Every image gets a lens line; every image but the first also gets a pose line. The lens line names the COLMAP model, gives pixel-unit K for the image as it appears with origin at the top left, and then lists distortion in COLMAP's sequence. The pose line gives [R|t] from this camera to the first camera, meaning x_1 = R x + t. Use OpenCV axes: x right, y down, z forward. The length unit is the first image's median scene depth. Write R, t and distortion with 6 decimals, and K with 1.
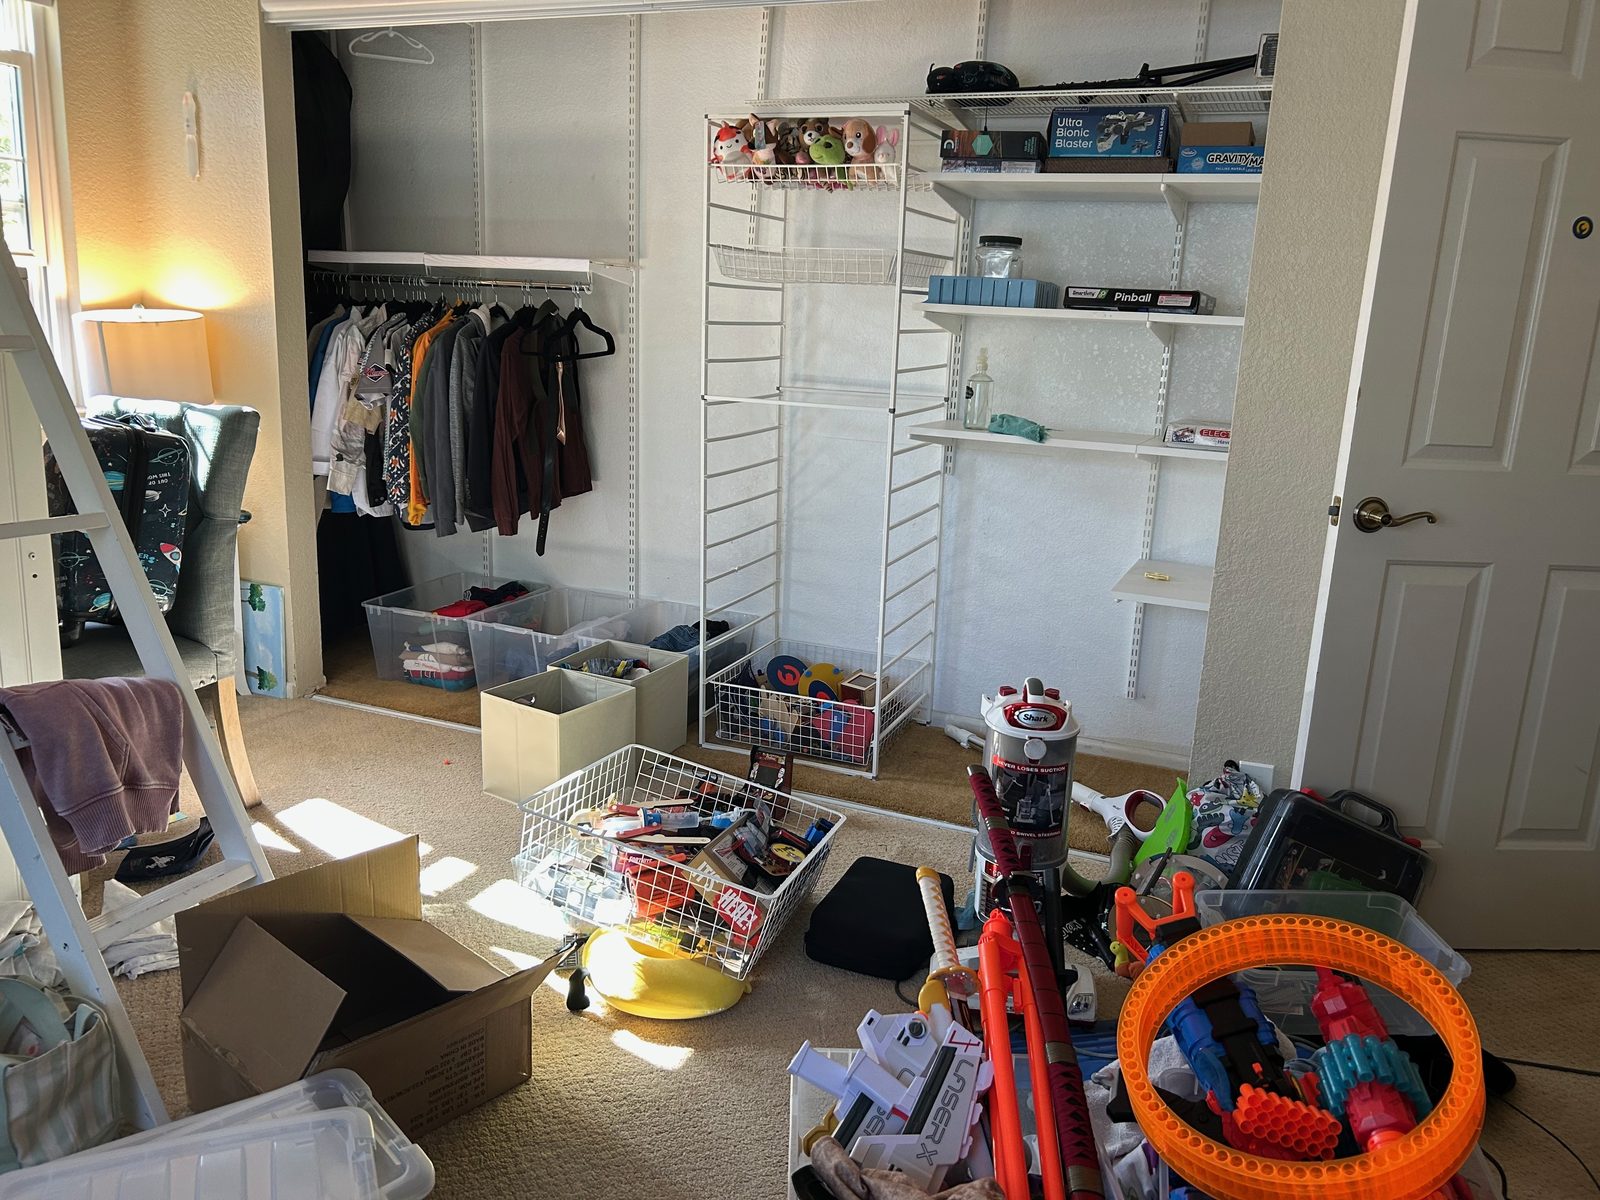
lens RADIAL K [[1190.6, 0, 800.0], [0, 1190.6, 600.0], [0, 0, 1]] dist [0.050511, -0.046567]
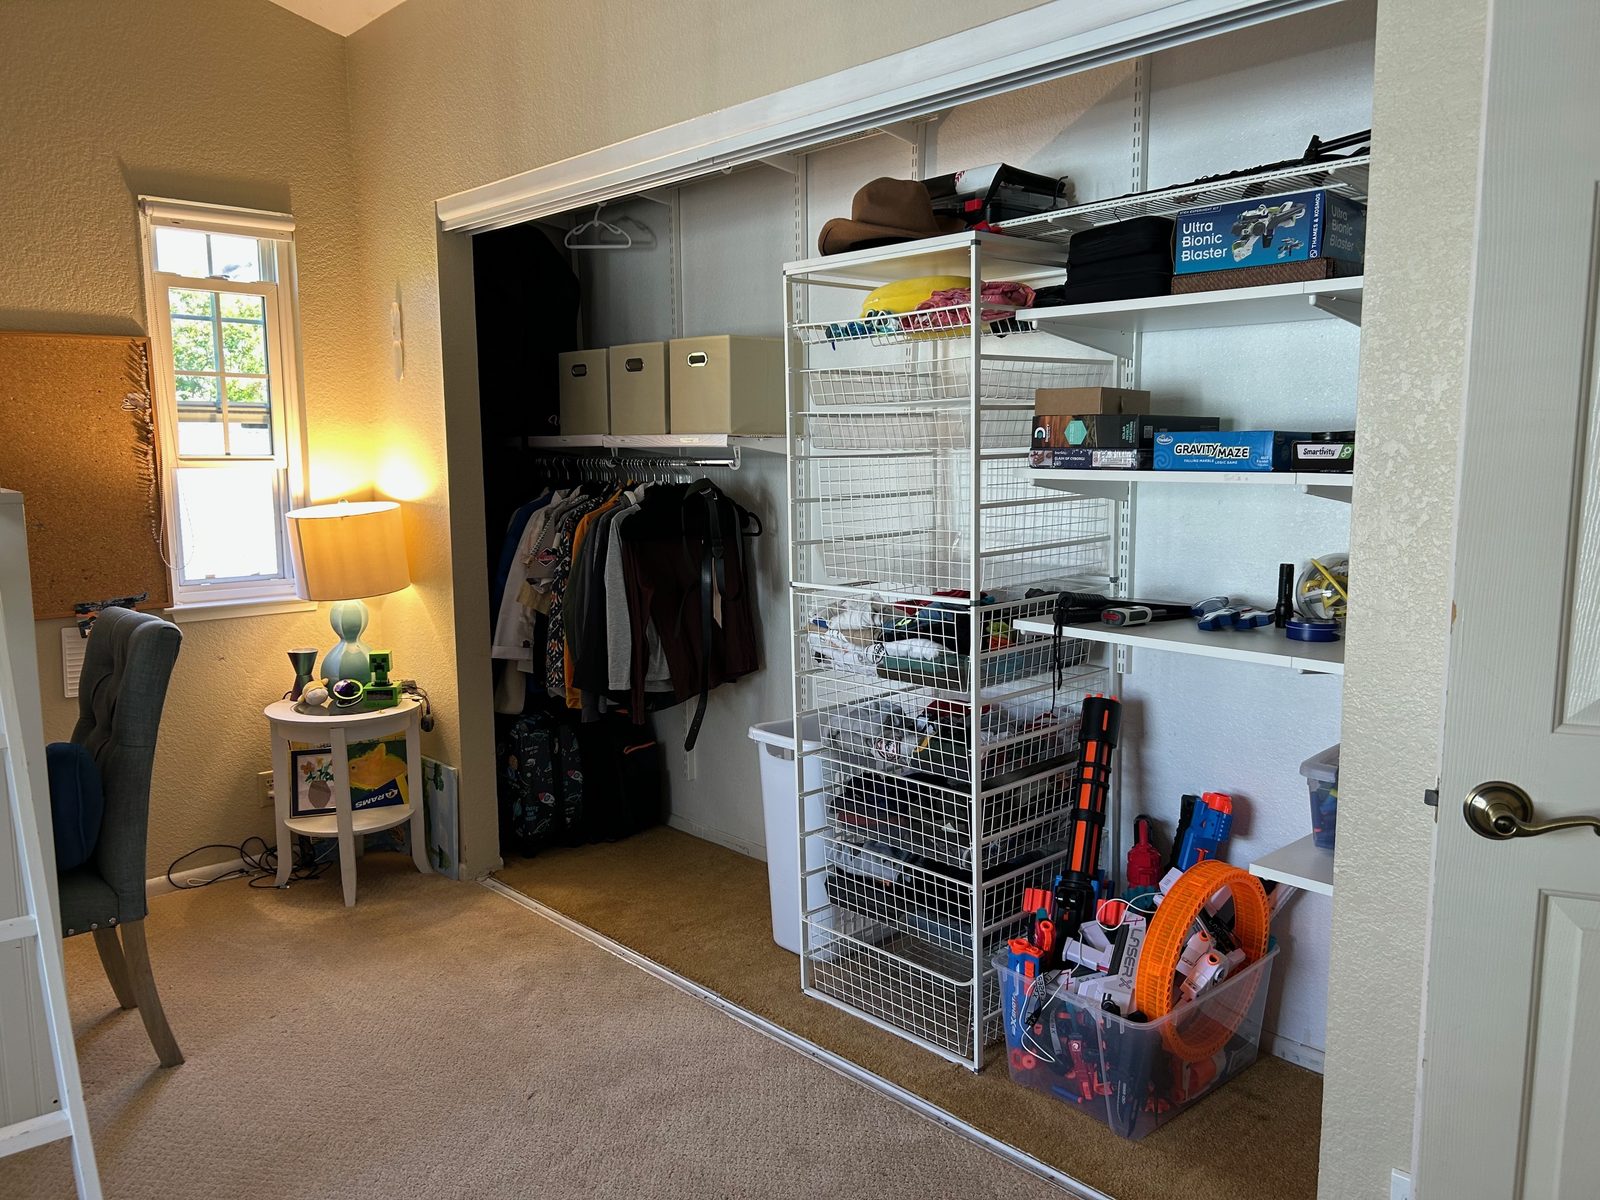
lens RADIAL K [[1190.6, 0, 800.0], [0, 1190.6, 600.0], [0, 0, 1]] dist [0.050511, -0.046567]
pose [[0.914952, 0.000419, -0.403563, 0.252627], [-0.046025, 0.993583, -0.103314, -0.064695], [0.400930, 0.113101, 0.909100, 0.204515]]
